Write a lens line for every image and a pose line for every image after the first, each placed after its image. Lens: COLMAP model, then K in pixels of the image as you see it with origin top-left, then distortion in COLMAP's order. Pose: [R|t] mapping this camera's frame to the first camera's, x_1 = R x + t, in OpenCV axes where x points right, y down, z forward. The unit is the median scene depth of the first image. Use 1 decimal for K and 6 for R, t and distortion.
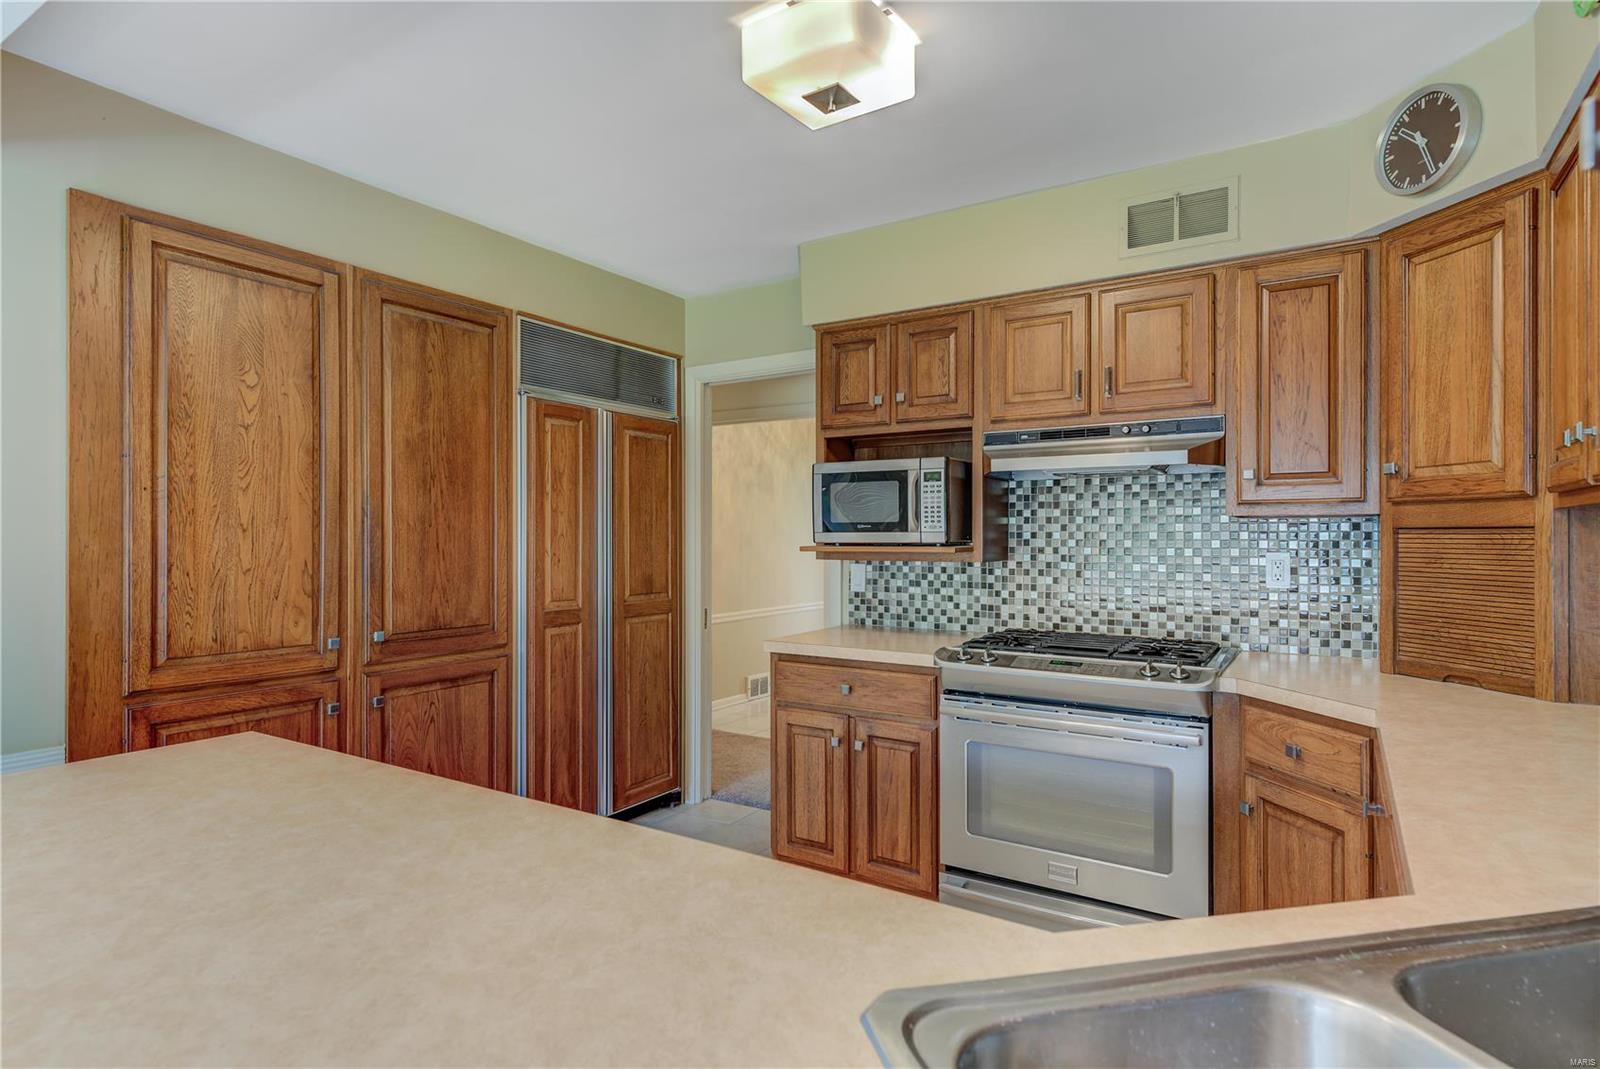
lens RADIAL K [[841.3, 0, 798.2], [0, 841.3, 523.8], [0, 0, 1]] dist [0.000860, -0.000445]
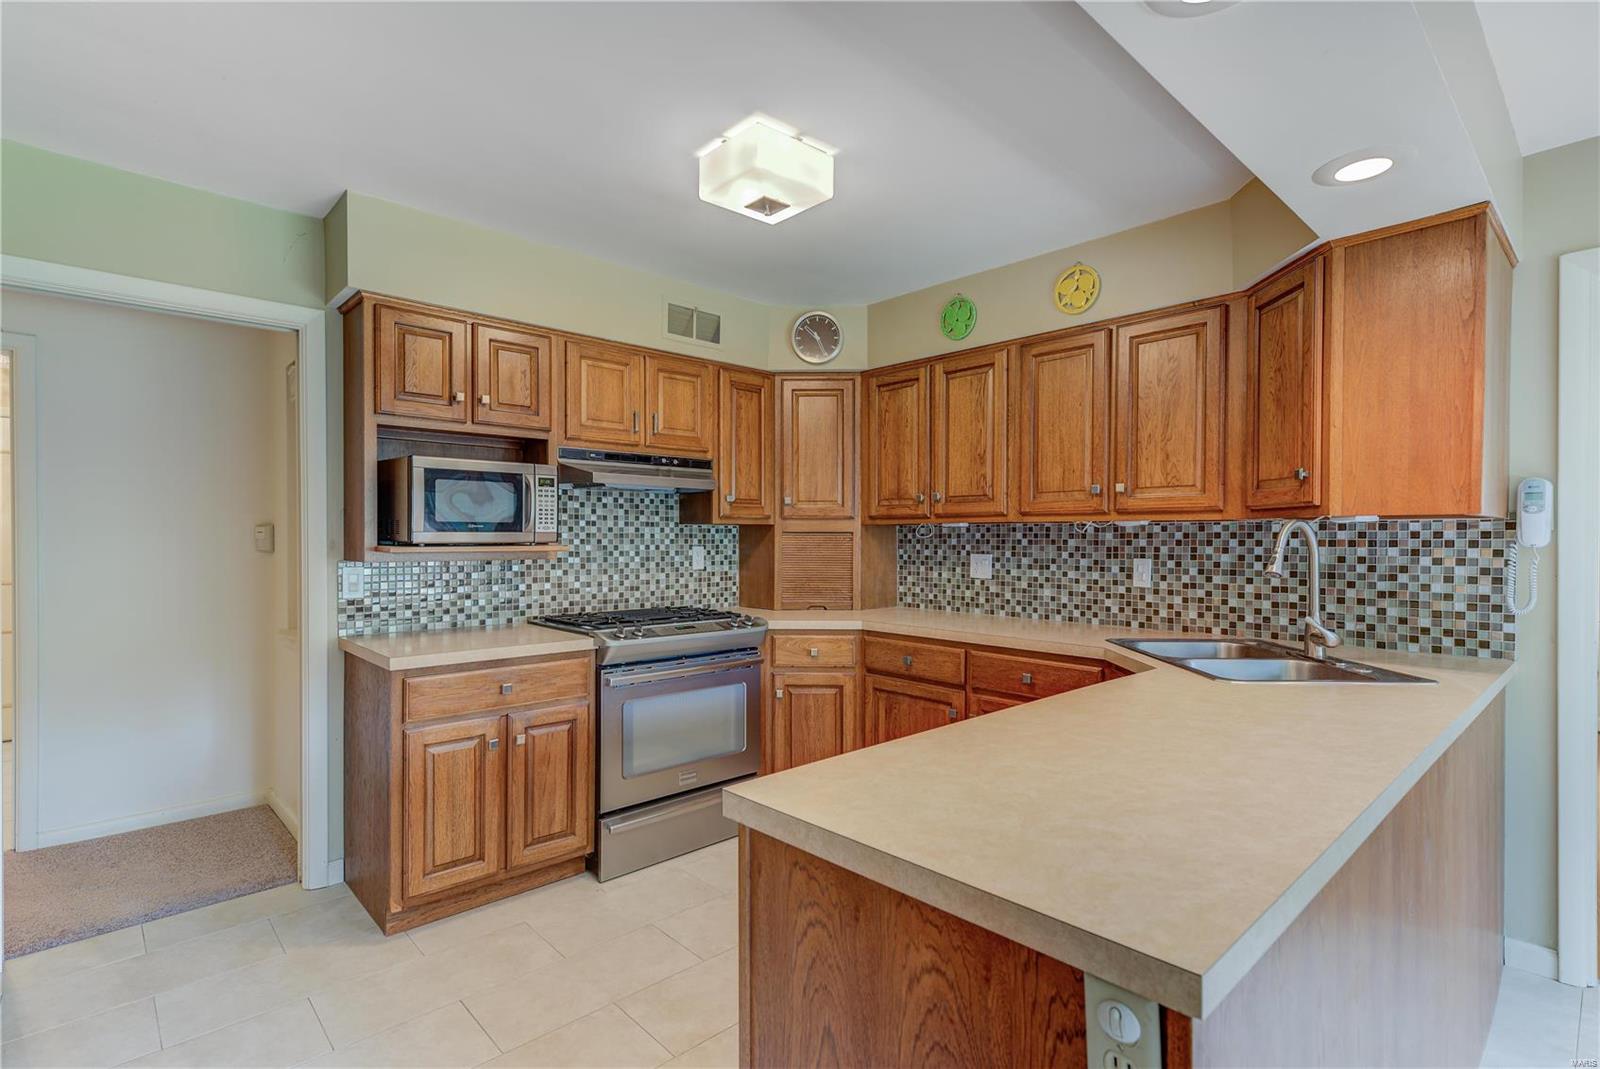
lens RADIAL K [[756.0, 0, 800.0], [0, 756.0, 534.5], [0, 0, 1]] dist [0.001000, -0.000015]
pose [[0.240094, 0.003087, 0.970745, -0.693514], [-0.015507, 0.999880, 0.000655, 0.006390], [-0.970626, -0.015211, 0.240113, 0.419282]]
